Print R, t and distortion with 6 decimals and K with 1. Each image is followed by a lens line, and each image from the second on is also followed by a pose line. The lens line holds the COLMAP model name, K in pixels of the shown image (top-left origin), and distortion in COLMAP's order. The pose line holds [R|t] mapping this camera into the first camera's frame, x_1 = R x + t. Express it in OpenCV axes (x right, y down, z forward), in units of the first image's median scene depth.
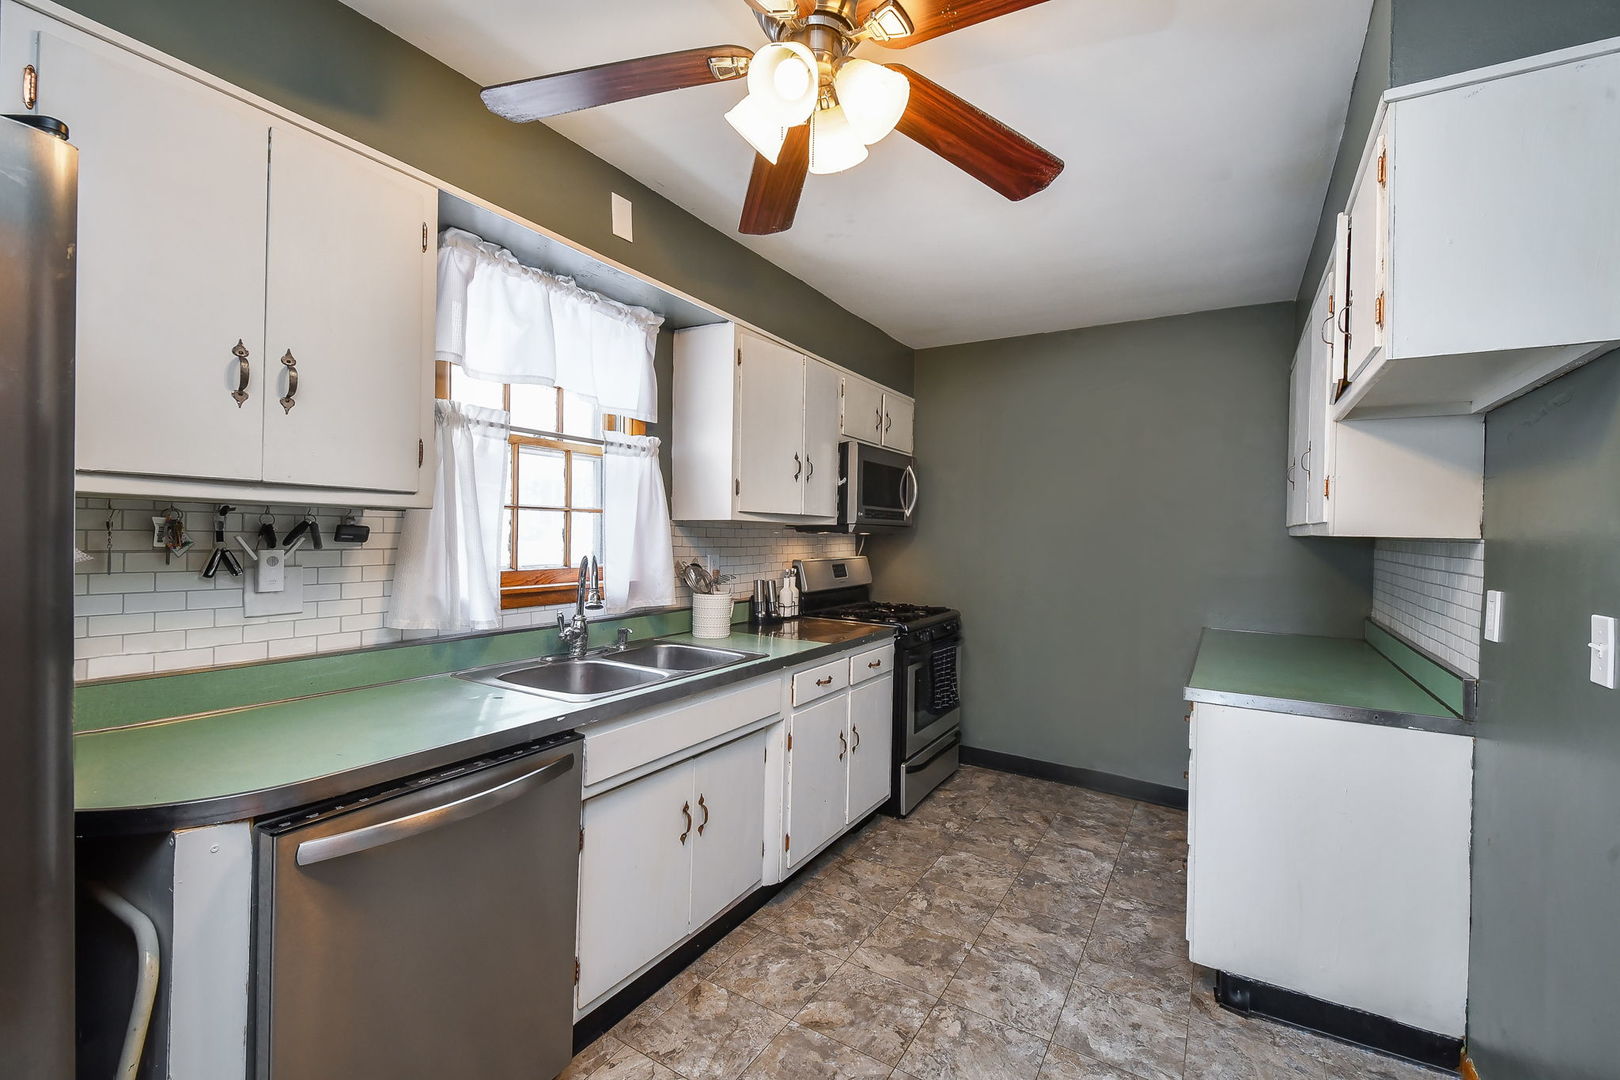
lens RADIAL K [[699.8, 0, 814.5], [0, 699.8, 533.5], [0, 0, 1]] dist [0.017571, -0.001458]
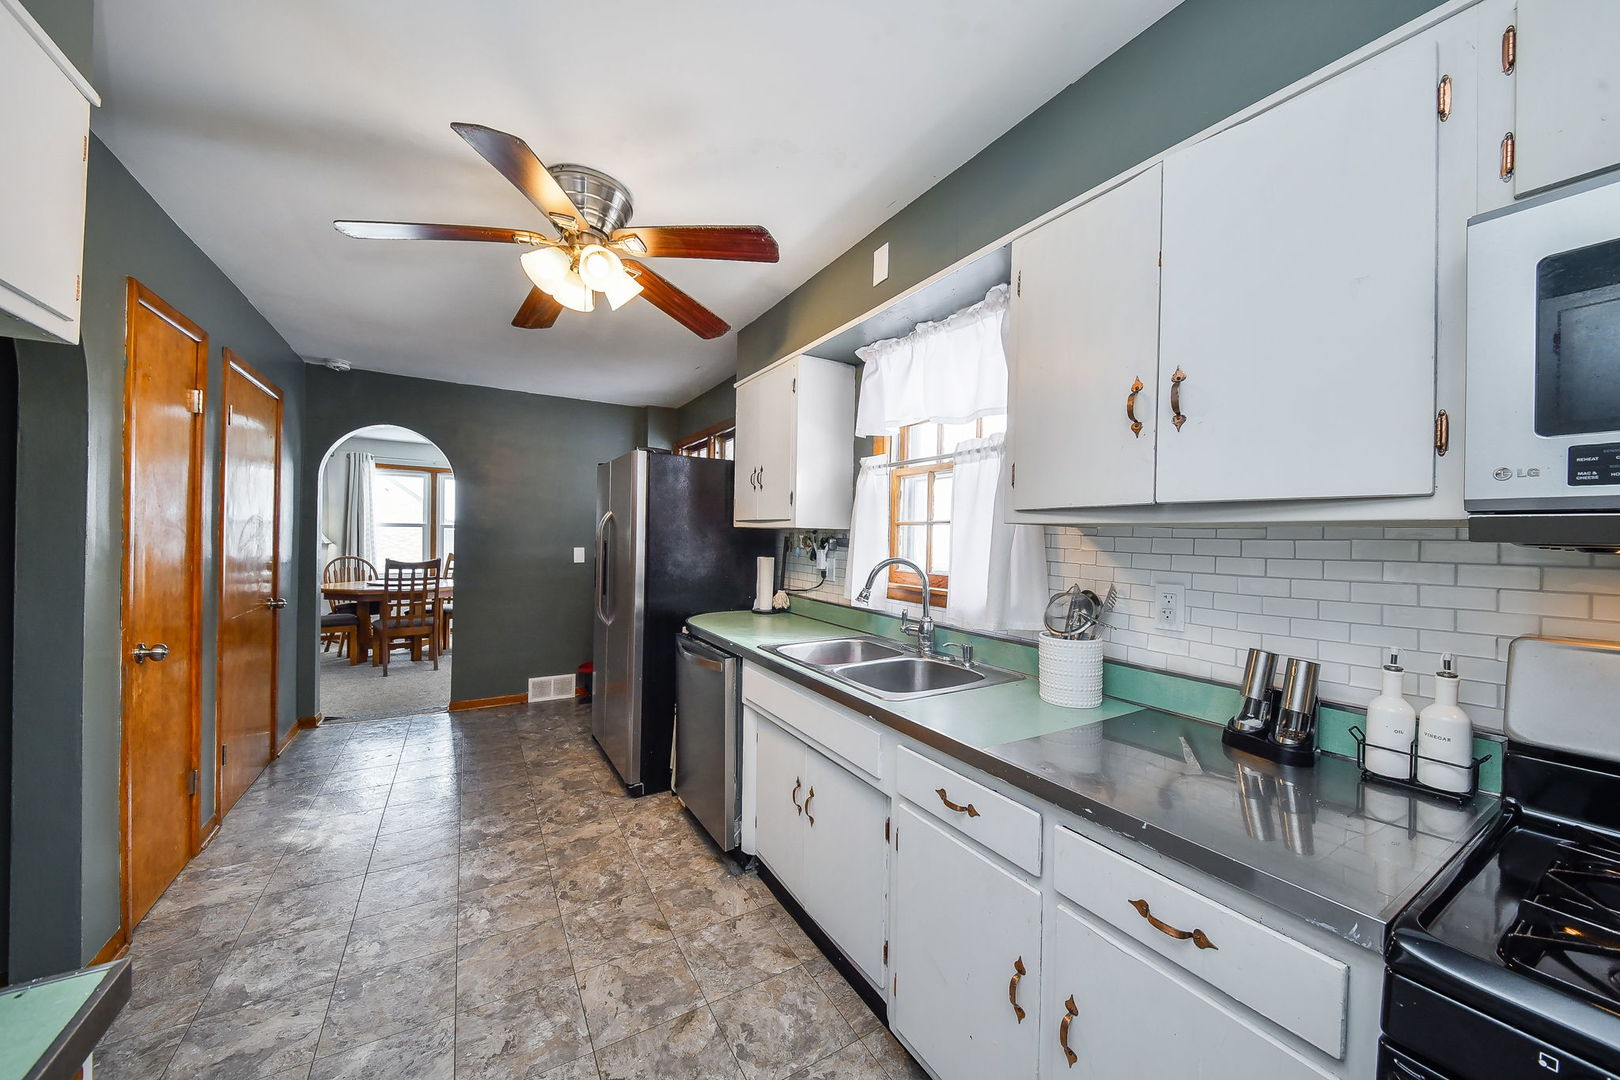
lens RADIAL K [[580.2, 0, 812.9], [0, 580.2, 533.9], [0, 0, 1]] dist [0.002059, -0.000523]
pose [[-0.473948, -0.026460, -0.880155, 0.535559], [-0.026503, 0.999524, -0.015777, 0.003448], [0.880154, 0.015849, -0.474424, 1.229222]]
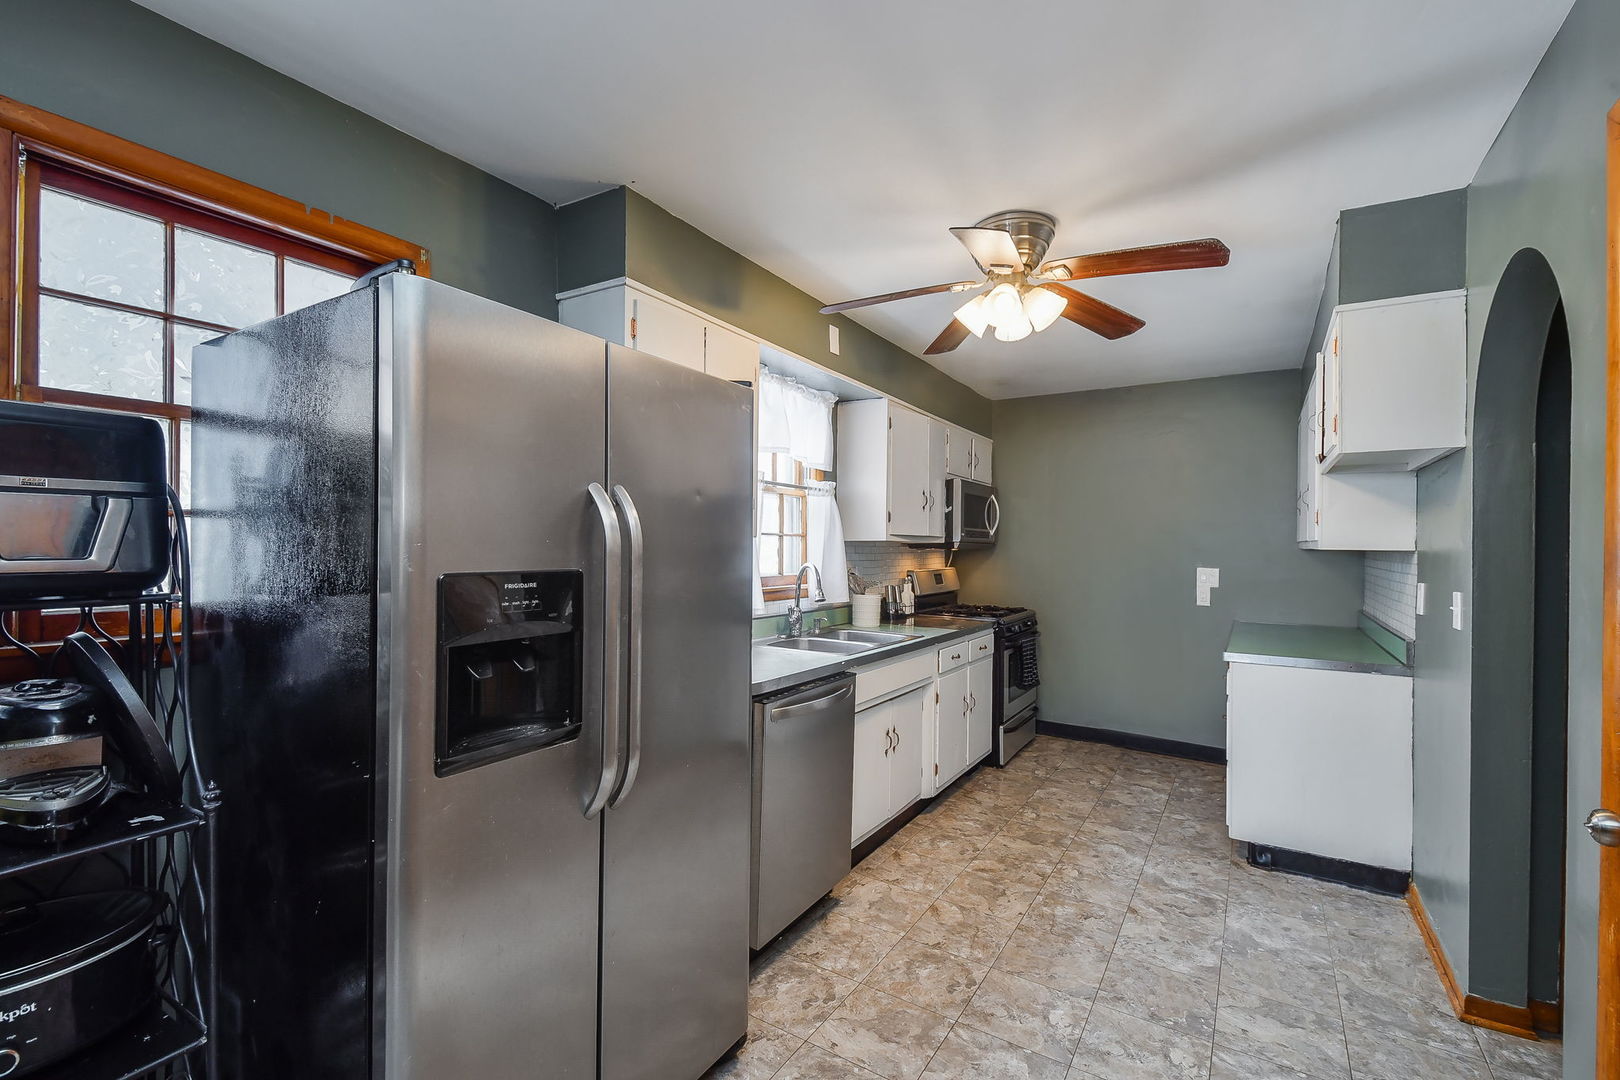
lens RADIAL K [[707.4, 0, 805.6], [0, 707.4, 538.5], [0, 0, 1]] dist [0.014233, -0.000252]
pose [[0.999547, -0.008244, -0.028947, -0.264833], [0.007856, 0.999878, -0.013469, -0.006676], [0.029054, 0.013235, 0.999490, -0.451079]]
